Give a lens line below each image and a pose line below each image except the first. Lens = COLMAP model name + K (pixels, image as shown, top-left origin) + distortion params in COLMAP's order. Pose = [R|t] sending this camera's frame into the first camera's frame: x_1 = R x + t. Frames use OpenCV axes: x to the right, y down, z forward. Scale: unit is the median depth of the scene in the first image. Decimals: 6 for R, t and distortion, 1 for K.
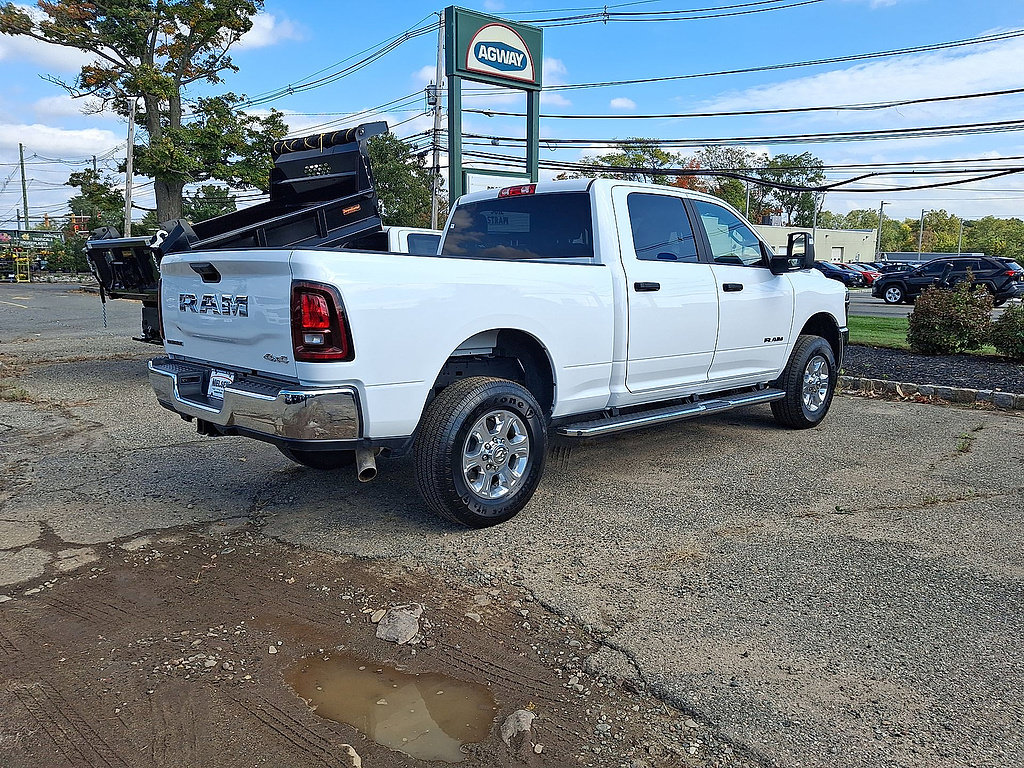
lens RADIAL K [[731.9, 0, 512.0], [0, 731.9, 384.0], [0, 0, 1]] dist [0.089136, -0.142786]
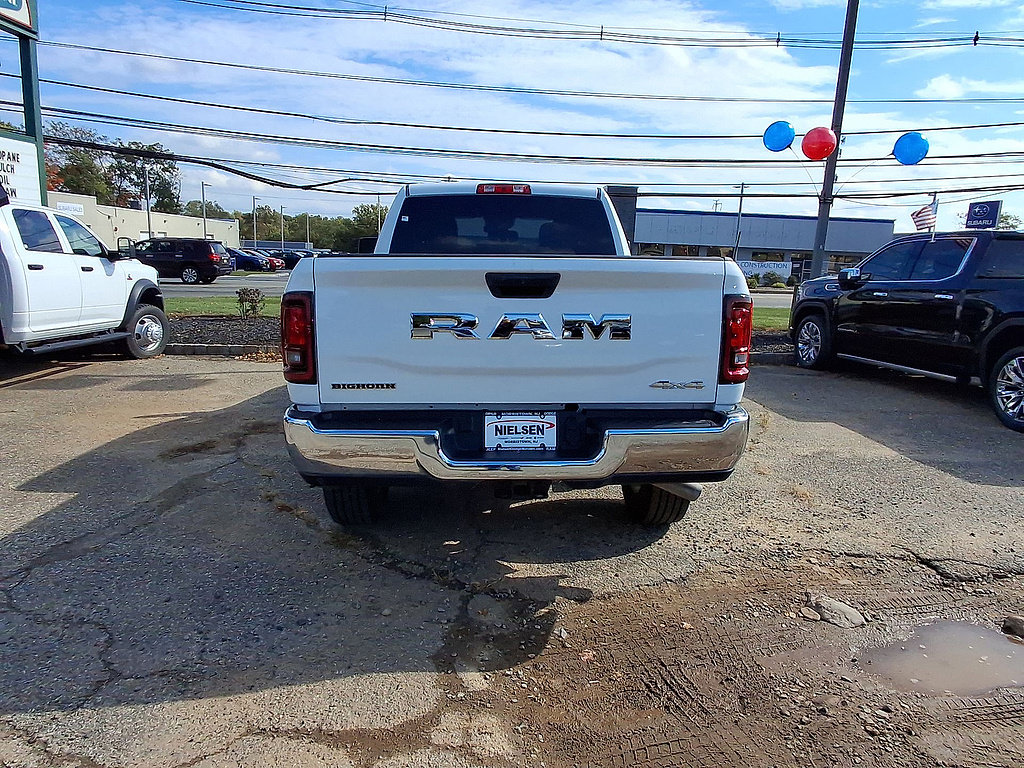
lens RADIAL K [[661.5, 0, 495.9], [0, 661.5, 379.6], [0, 0, 1]] dist [-0.001354, 0.000785]
pose [[0.668660, -0.125837, 0.732843, -0.606697], [0.100395, 0.991830, 0.078706, -0.073431], [-0.736760, 0.020947, 0.675830, 0.370068]]
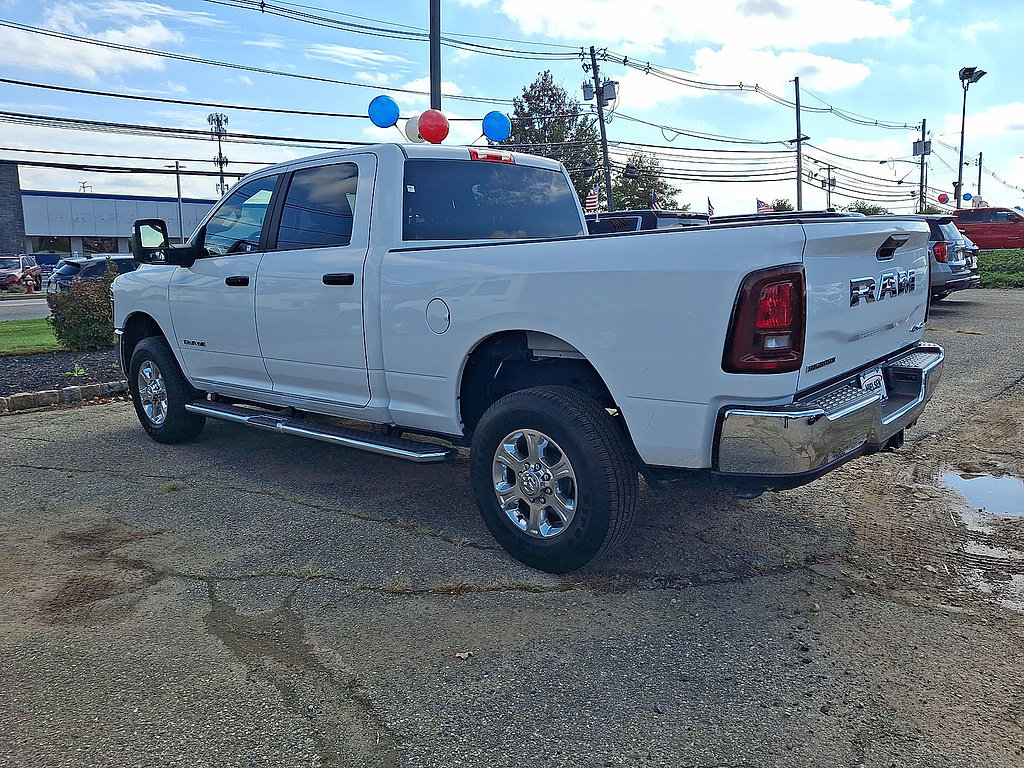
lens RADIAL K [[750.6, 0, 506.3], [0, 750.6, 383.8], [0, 0, 1]] dist [0.006630, -0.029350]
pose [[-0.106440, -0.168763, 0.979893, -0.785229], [0.157714, 0.970150, 0.184216, -0.152550], [-0.981732, 0.174150, -0.076646, 0.976504]]
